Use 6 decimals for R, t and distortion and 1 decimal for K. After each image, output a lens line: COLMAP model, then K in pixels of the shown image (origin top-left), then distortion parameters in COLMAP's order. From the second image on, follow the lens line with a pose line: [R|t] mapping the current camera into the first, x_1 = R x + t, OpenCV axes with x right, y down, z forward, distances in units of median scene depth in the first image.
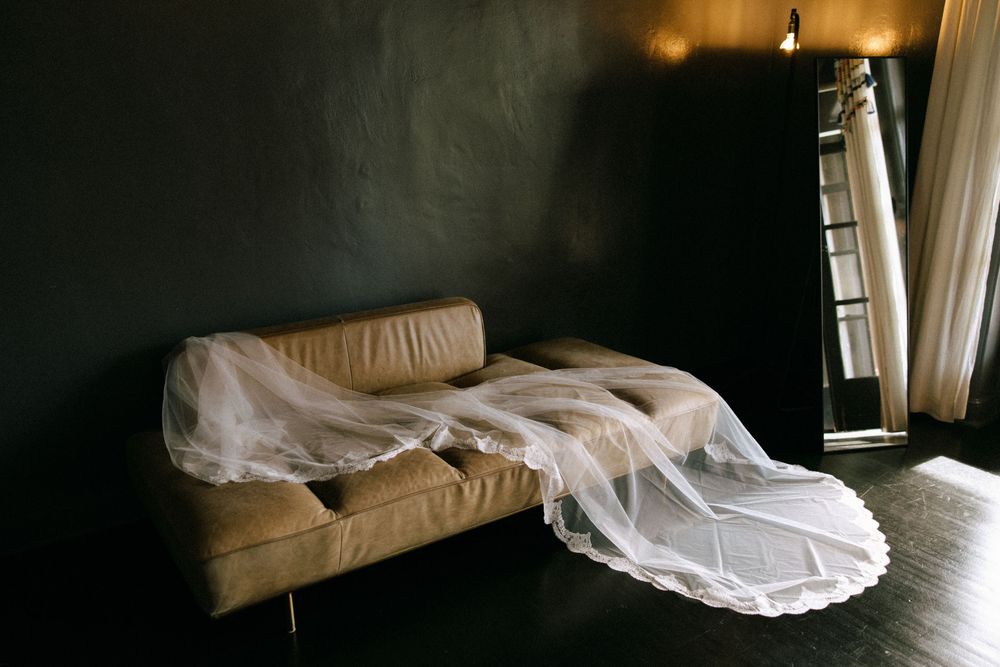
lens RADIAL K [[791.3, 0, 471.5], [0, 791.3, 330.5], [0, 0, 1]] dist [0.001104, 0.000908]
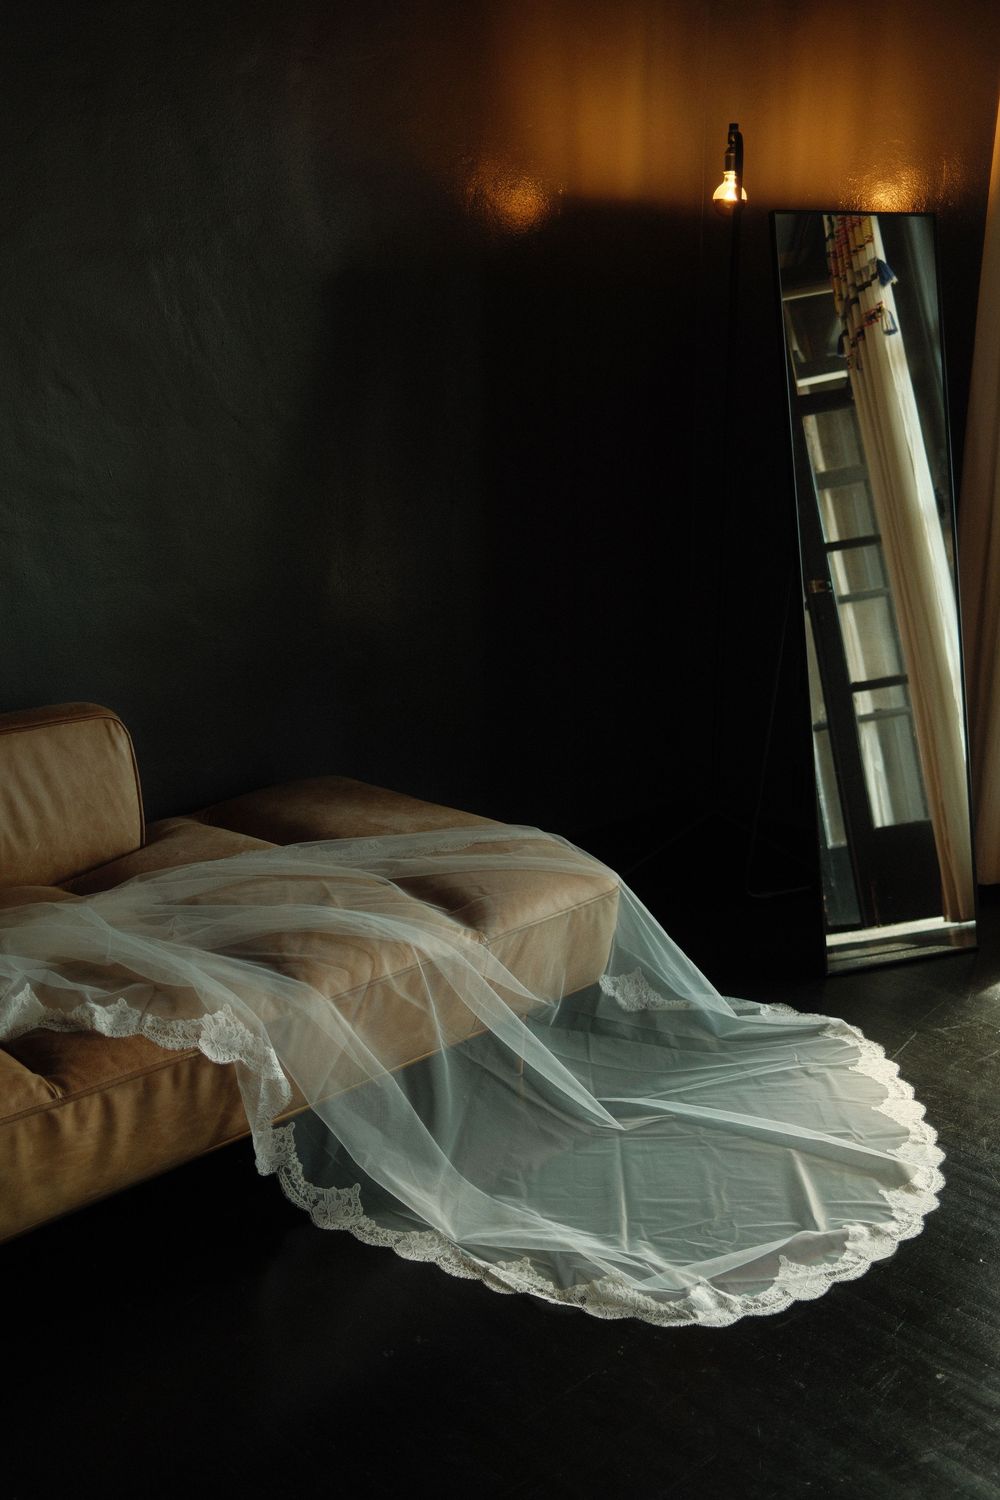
lens RADIAL K [[1486.6, 0, 500.0], [0, 1486.6, 750.0], [0, 0, 1]] dist [-0.093947, 0.190254]
pose [[0.983013, -0.046791, 0.177472, 0.081941], [0.048861, 0.998779, -0.007310, 0.005645], [-0.176913, 0.015857, 0.984099, 0.102595]]
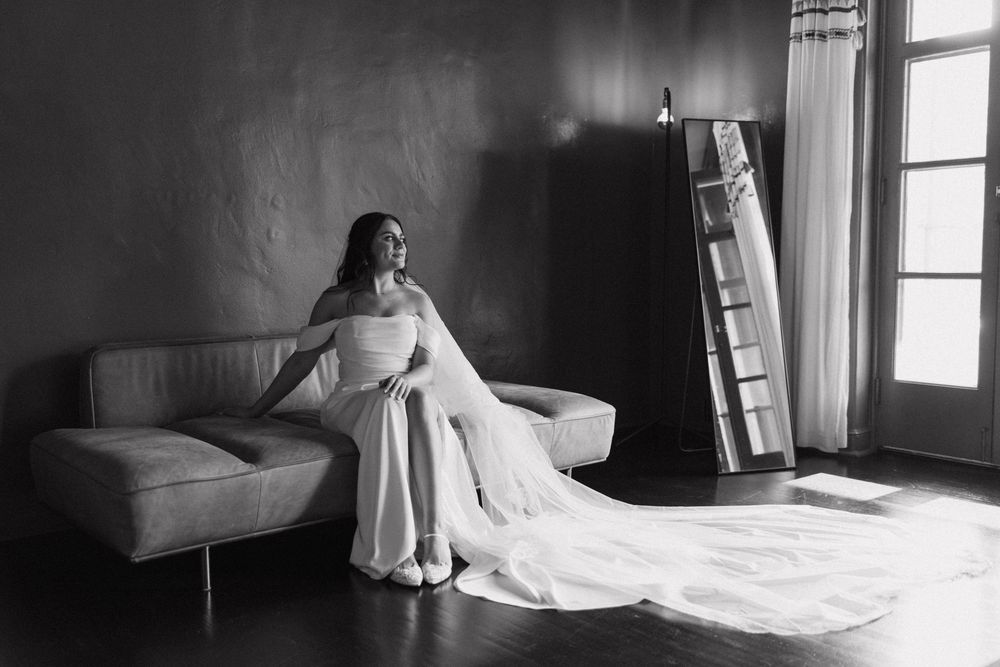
lens RADIAL K [[934.3, 0, 501.1], [0, 934.3, 342.5], [0, 0, 1]] dist [0.003768, 0.004288]
pose [[0.989983, -0.005847, 0.141064, -0.016122], [0.033890, 0.979772, -0.197227, 0.249061], [-0.137057, 0.200032, 0.970156, -0.223629]]
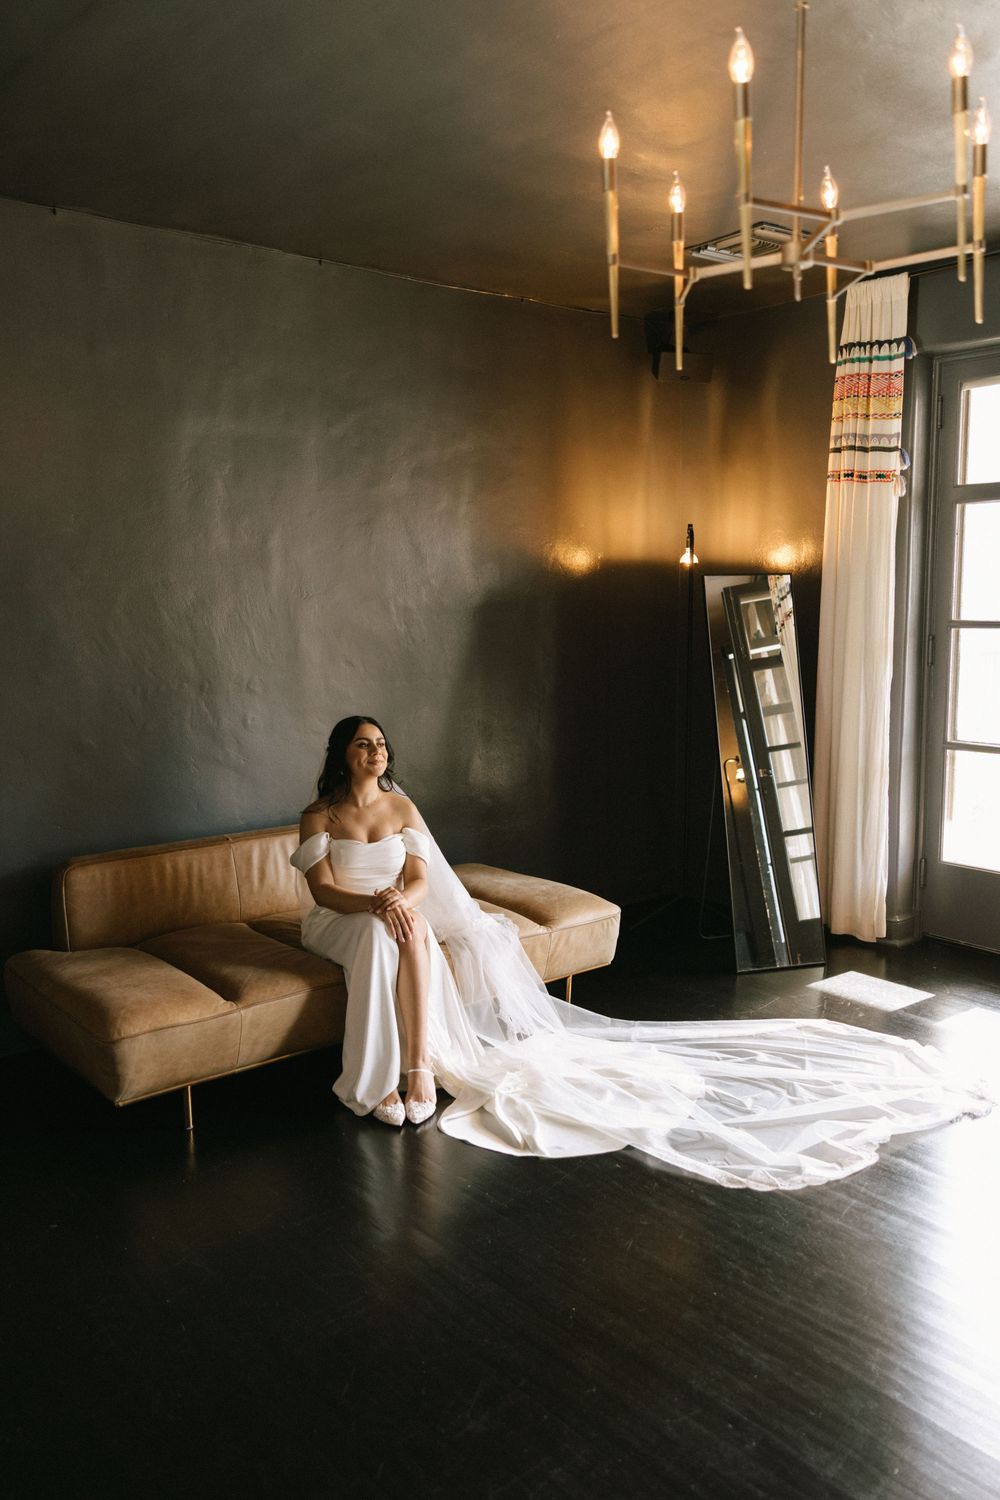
lens RADIAL K [[1186.9, 0, 497.0], [0, 1186.9, 755.5], [0, 0, 1]] dist [0.001104, 0.000908]
pose [[0.993953, -0.014314, 0.108873, 0.004075], [0.030687, 0.988173, -0.150240, 0.116235], [-0.105435, 0.152672, 0.982637, -0.477388]]
